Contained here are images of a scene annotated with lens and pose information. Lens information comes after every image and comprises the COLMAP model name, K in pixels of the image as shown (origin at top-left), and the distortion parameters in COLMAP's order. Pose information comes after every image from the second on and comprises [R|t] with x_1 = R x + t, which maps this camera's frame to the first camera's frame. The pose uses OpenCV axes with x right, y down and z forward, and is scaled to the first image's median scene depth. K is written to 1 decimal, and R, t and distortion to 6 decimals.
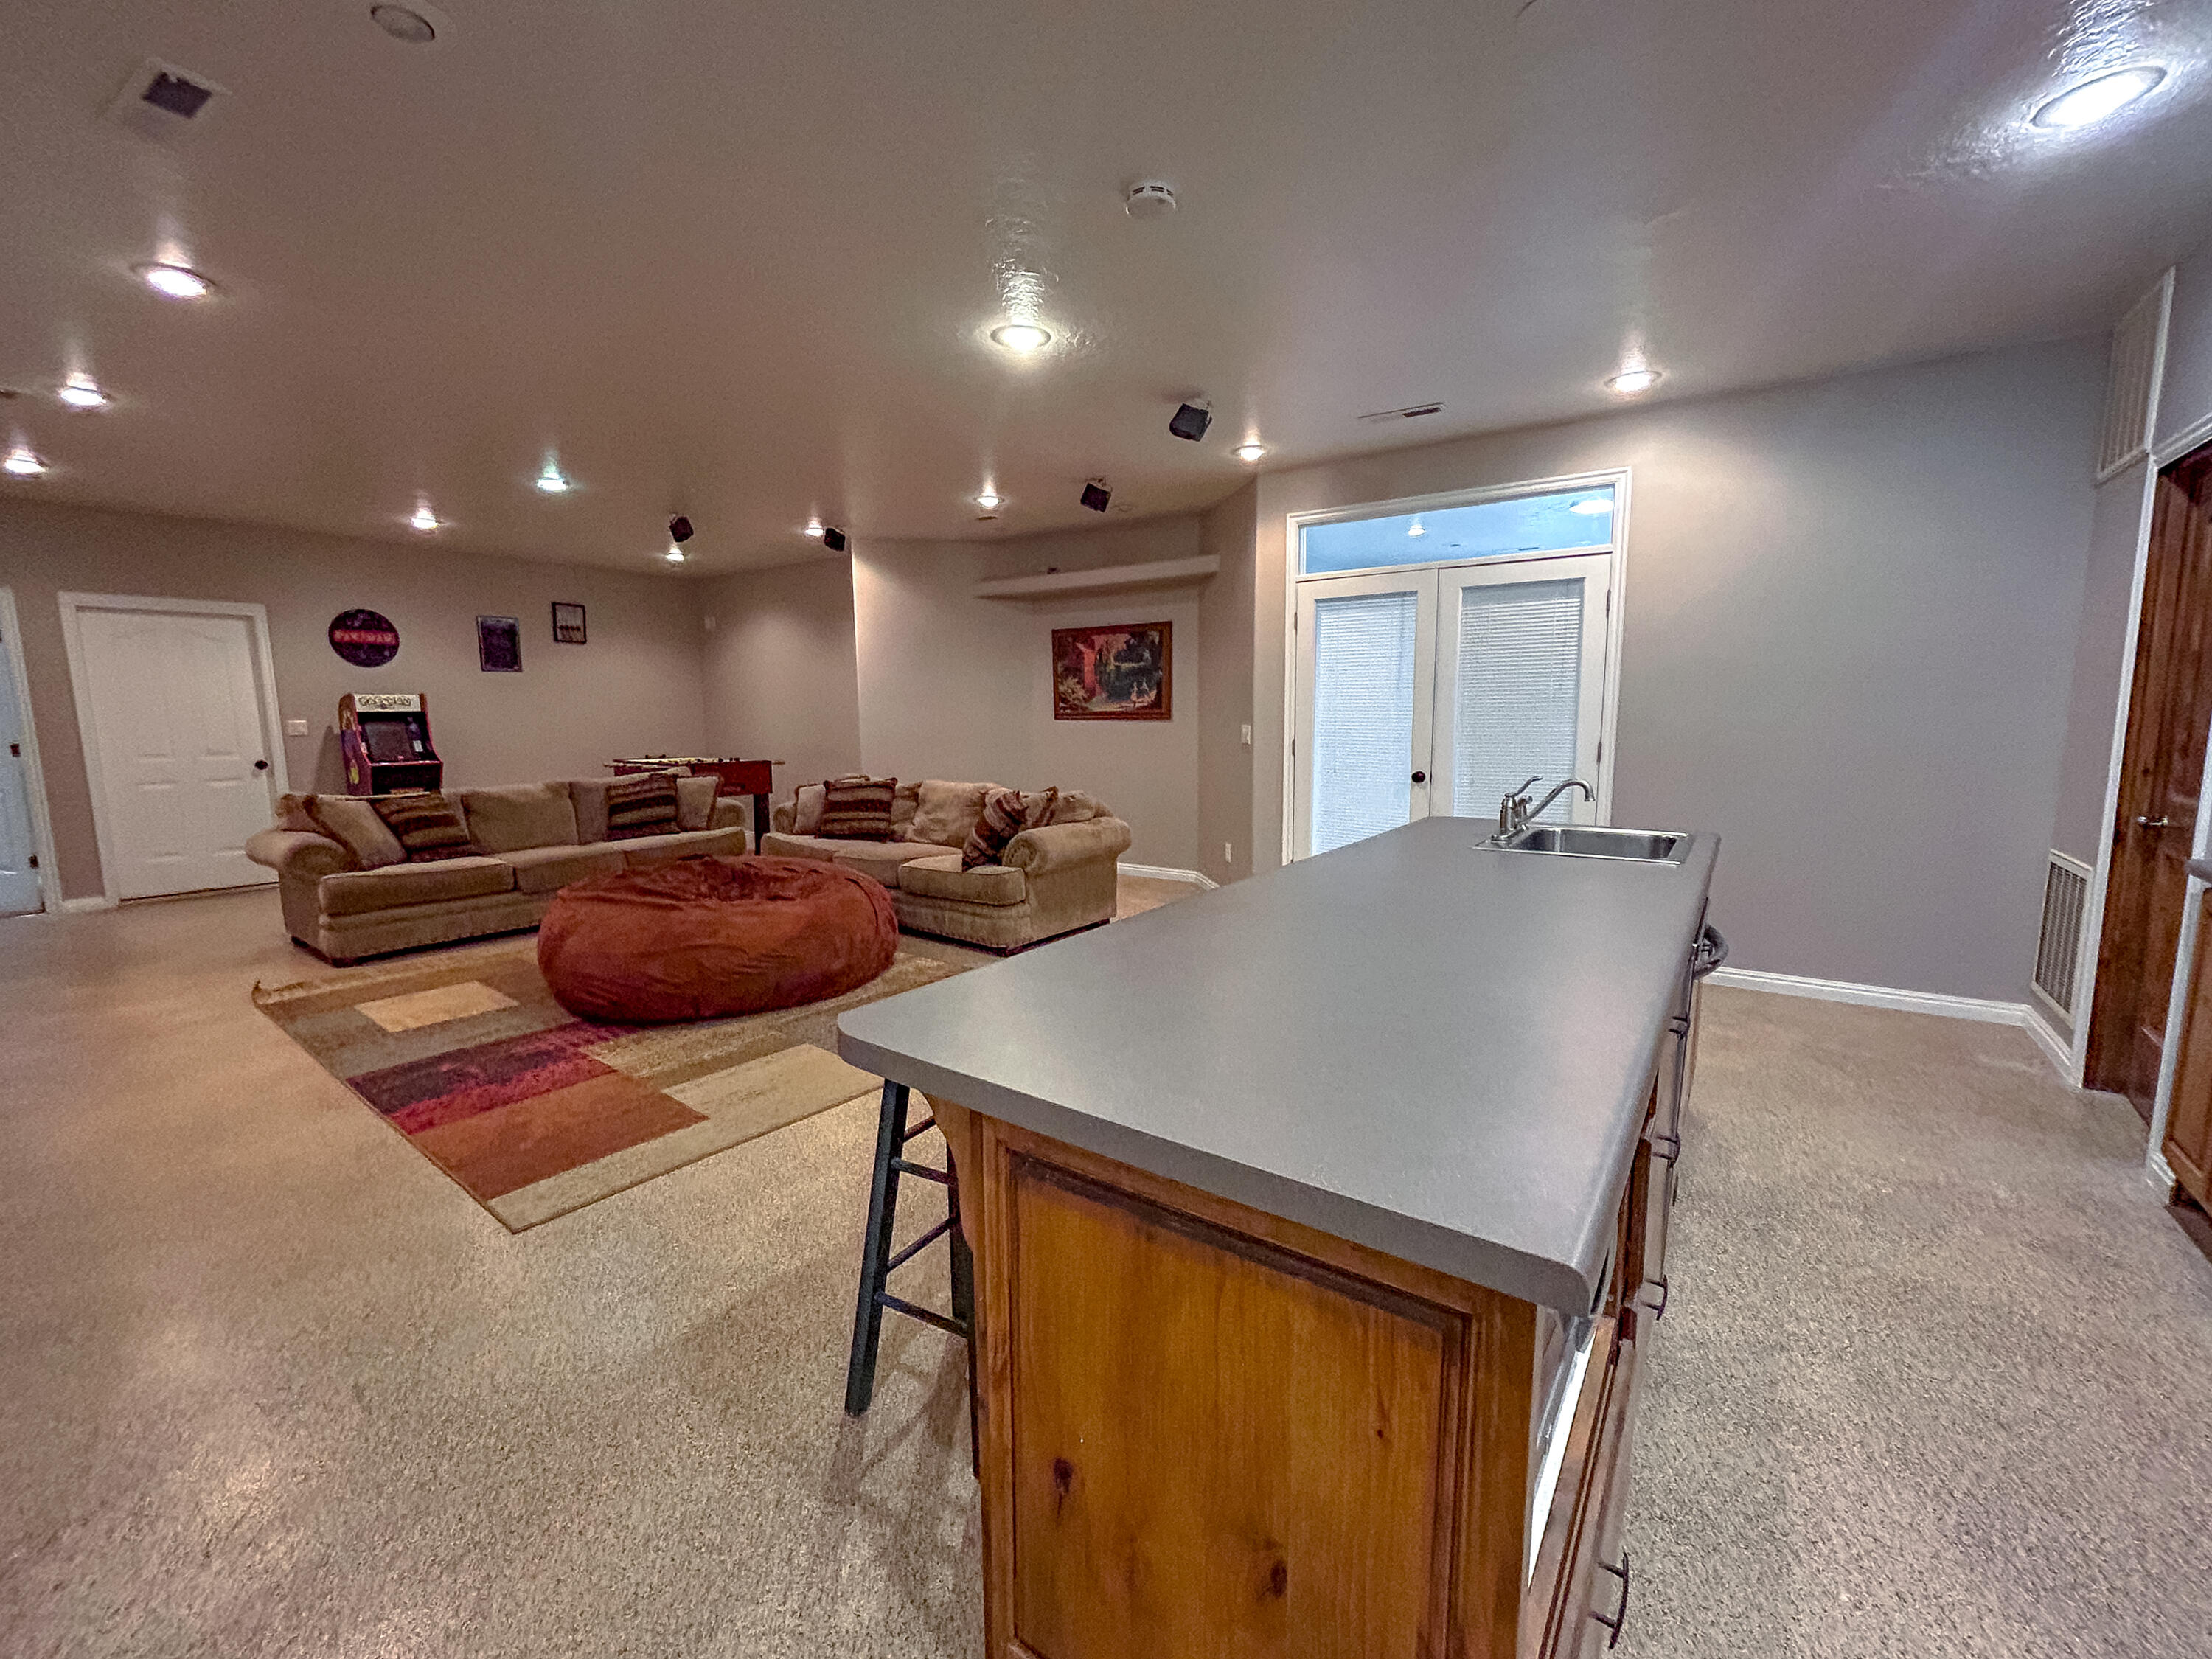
lens RADIAL K [[910.4, 0, 1105.4], [0, 910.4, 834.1], [0, 0, 1]] dist [0.008007, -0.000144]
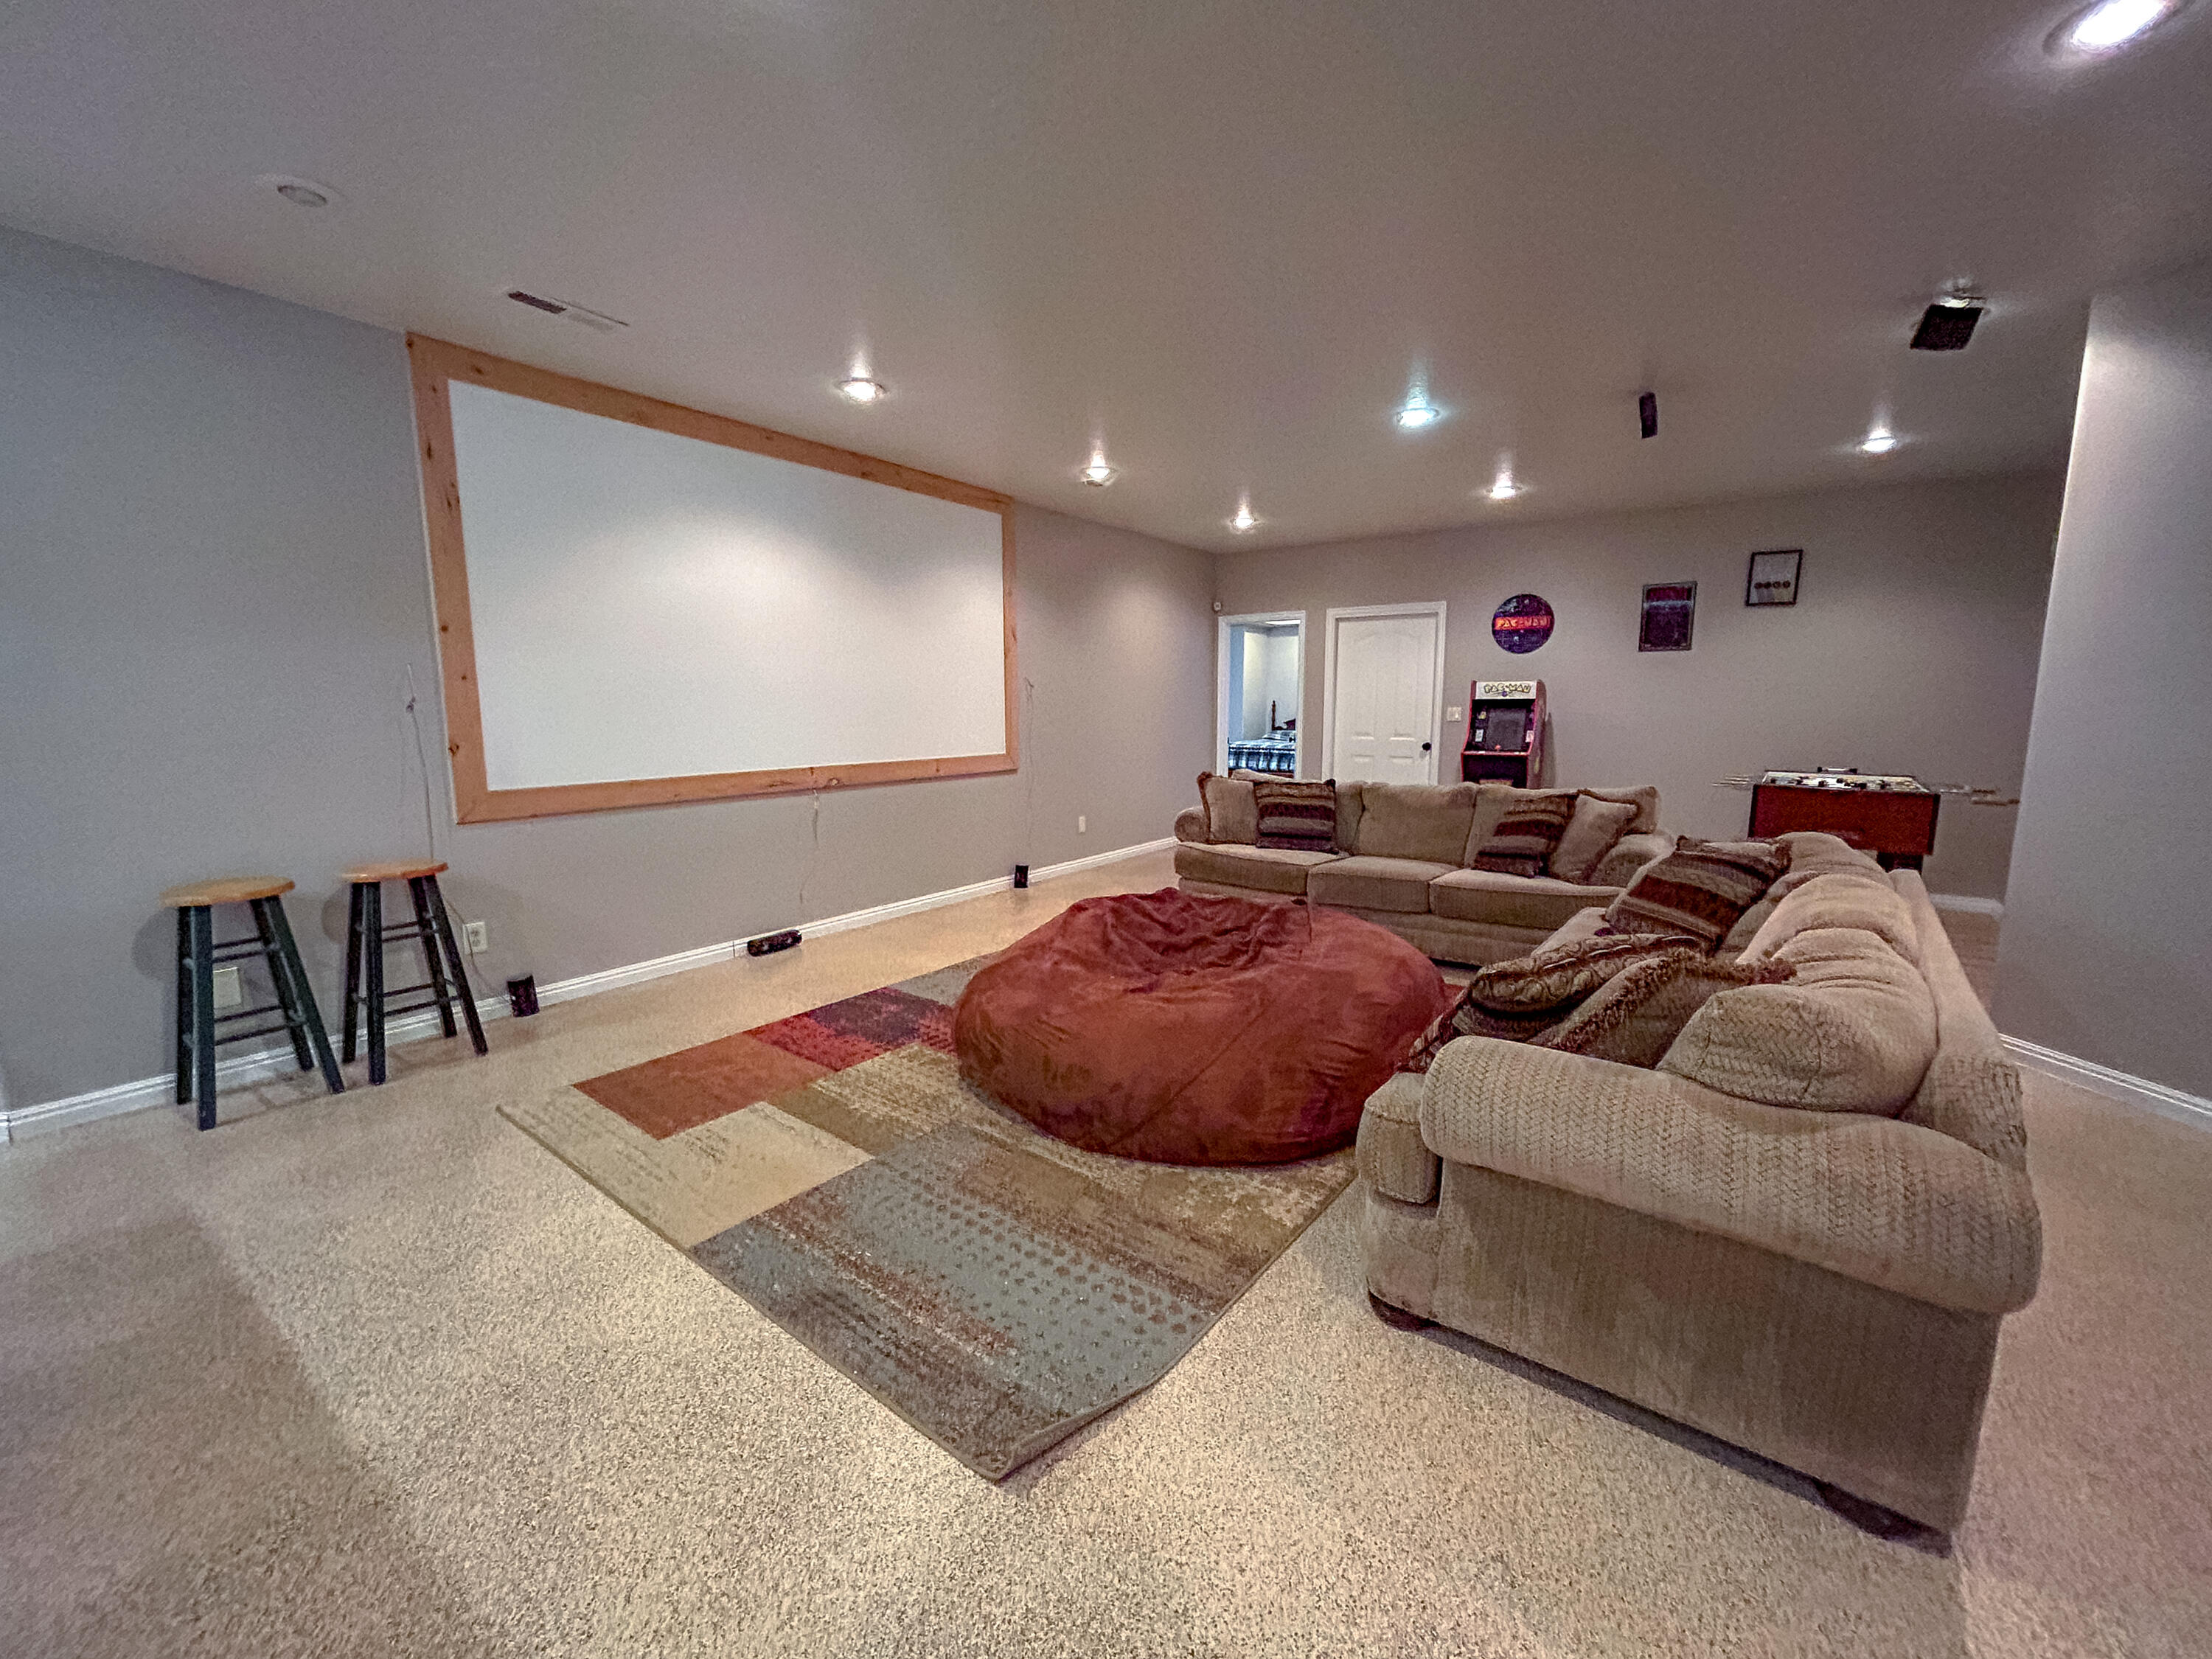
lens RADIAL K [[903.1, 0, 1106.0], [0, 903.1, 829.5], [0, 0, 1]] dist [0.000186, 0.000645]
pose [[-0.000237, 0.149970, -0.988690, 0.231535], [-0.138178, 0.979202, 0.148564, -0.106828], [0.990407, 0.136650, 0.020490, 0.752645]]
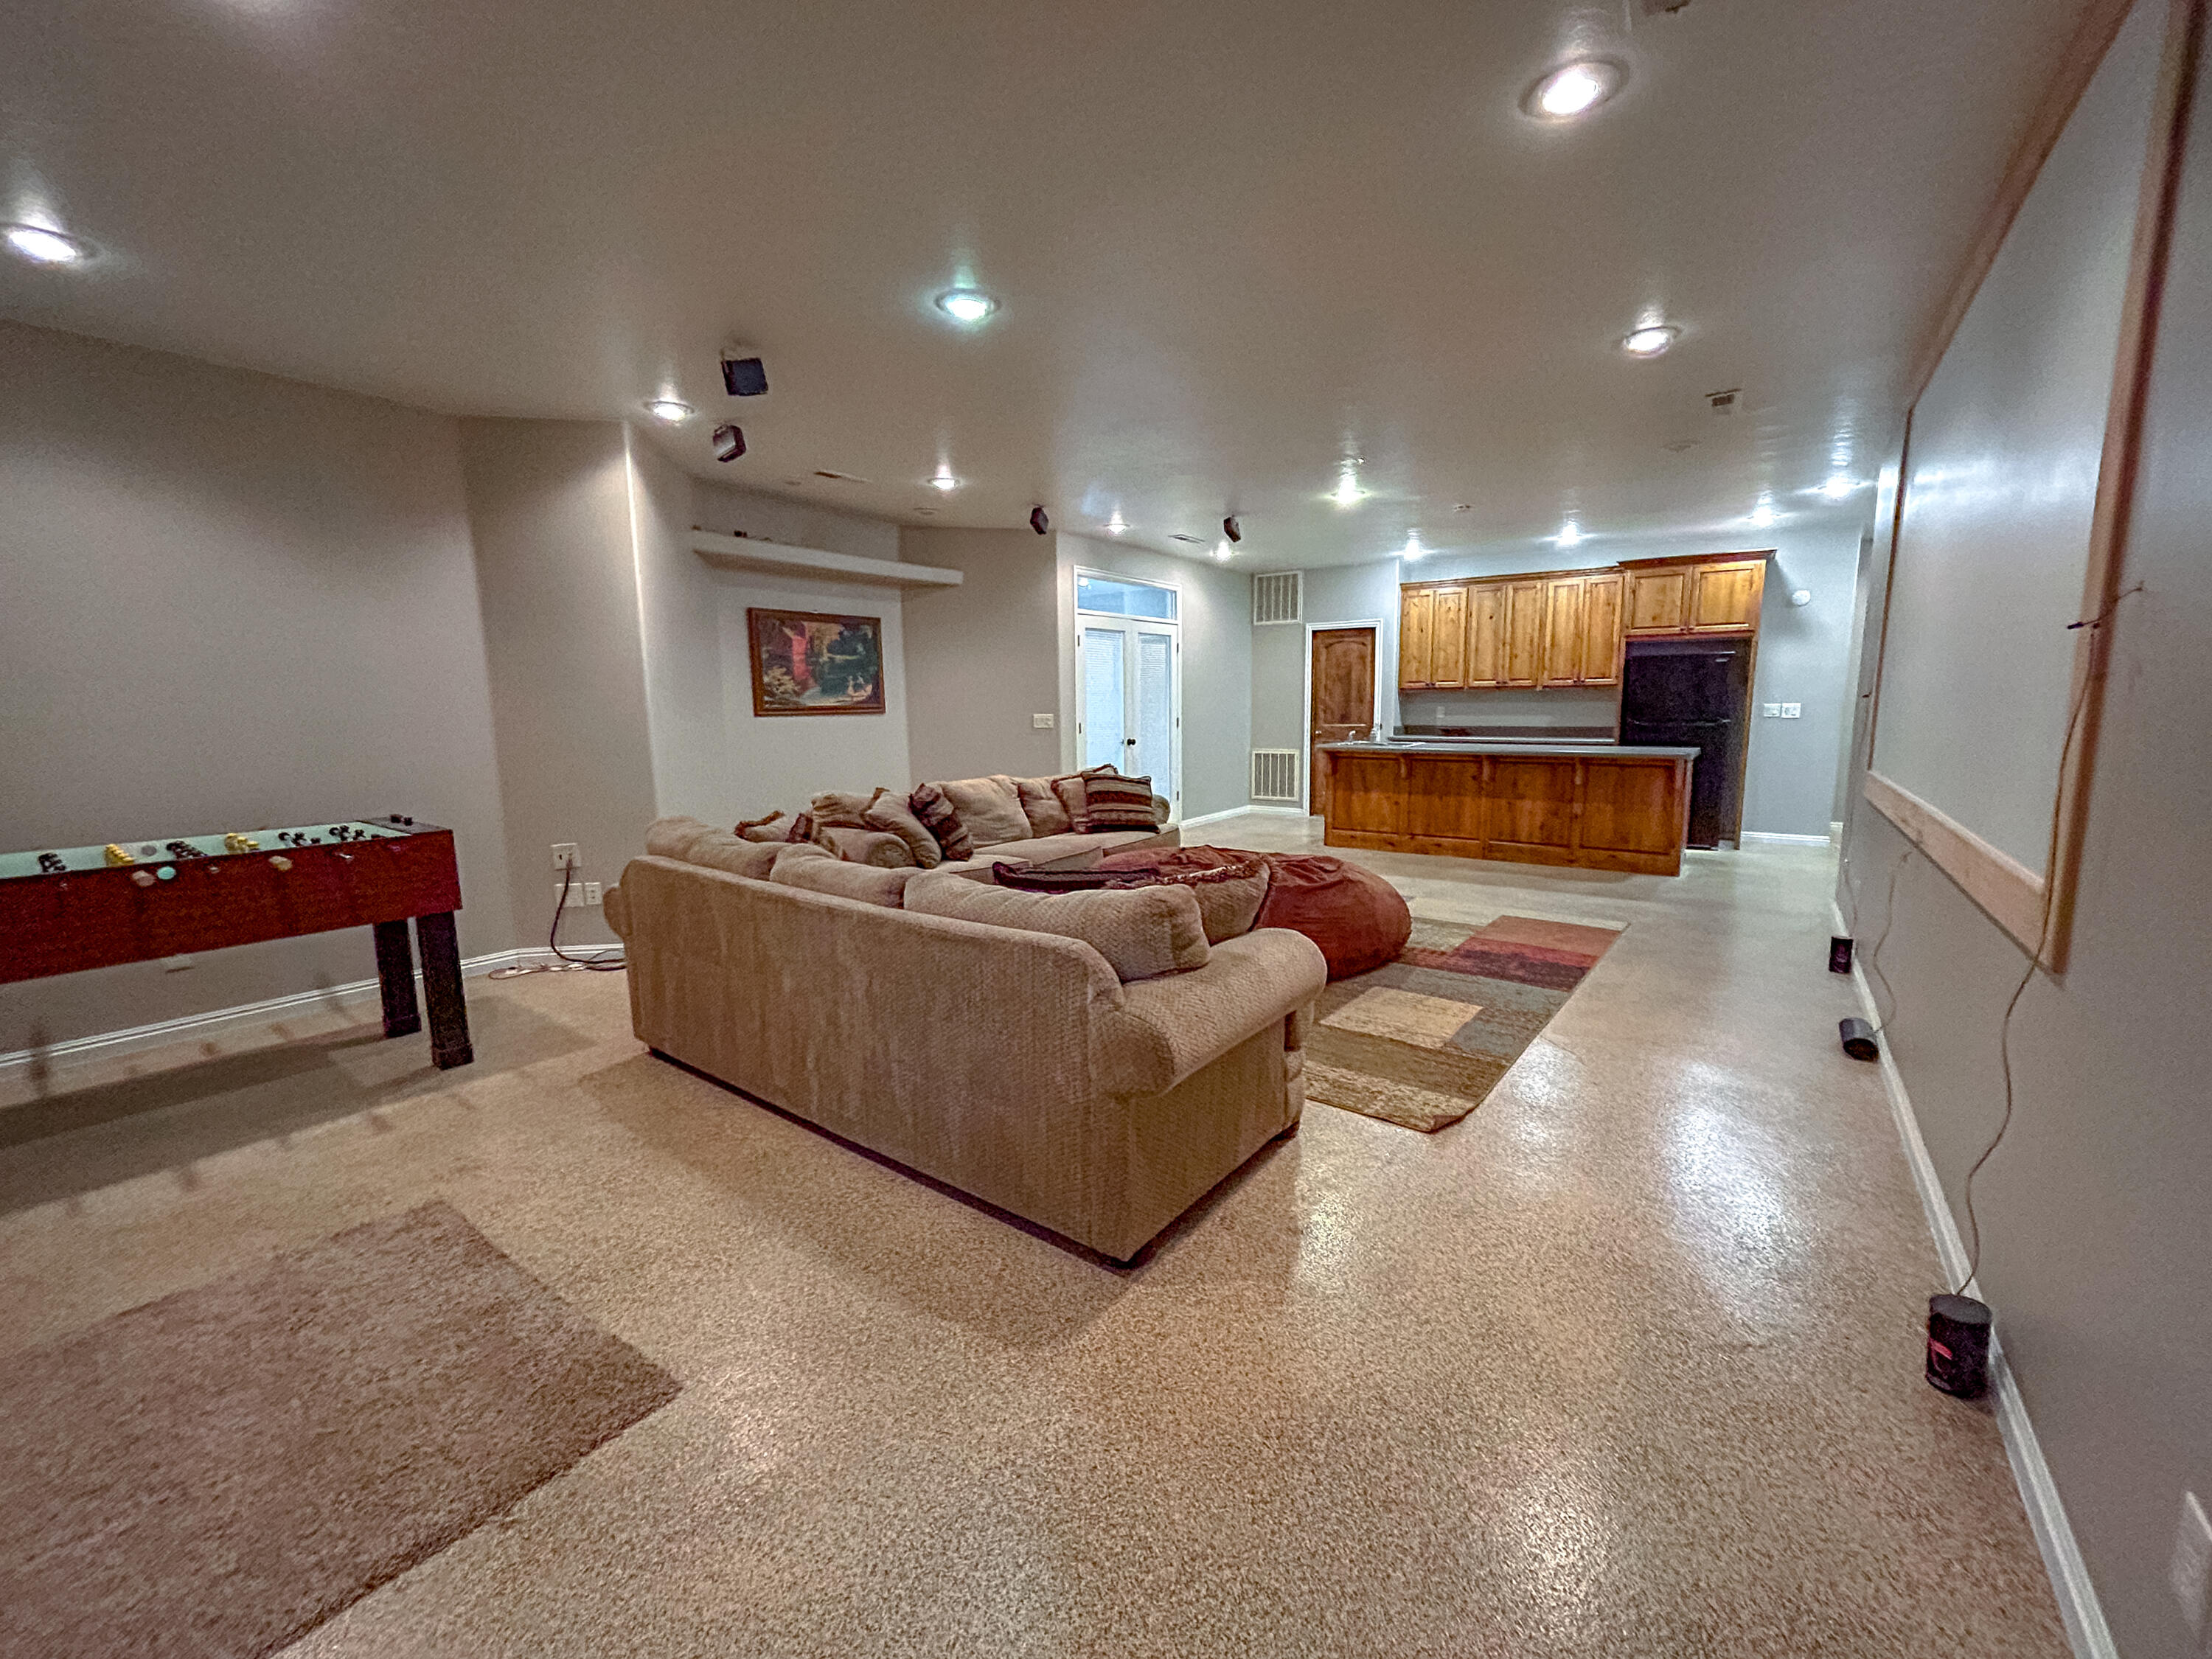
lens RADIAL K [[903.1, 0, 1106.0], [0, 903.1, 829.5], [0, 0, 1]] dist [0.000186, 0.000645]
pose [[0.006371, -0.134769, 0.990857, -1.206905], [0.148323, 0.980043, 0.132345, -0.119259], [-0.988918, 0.146123, 0.026233, 0.933953]]
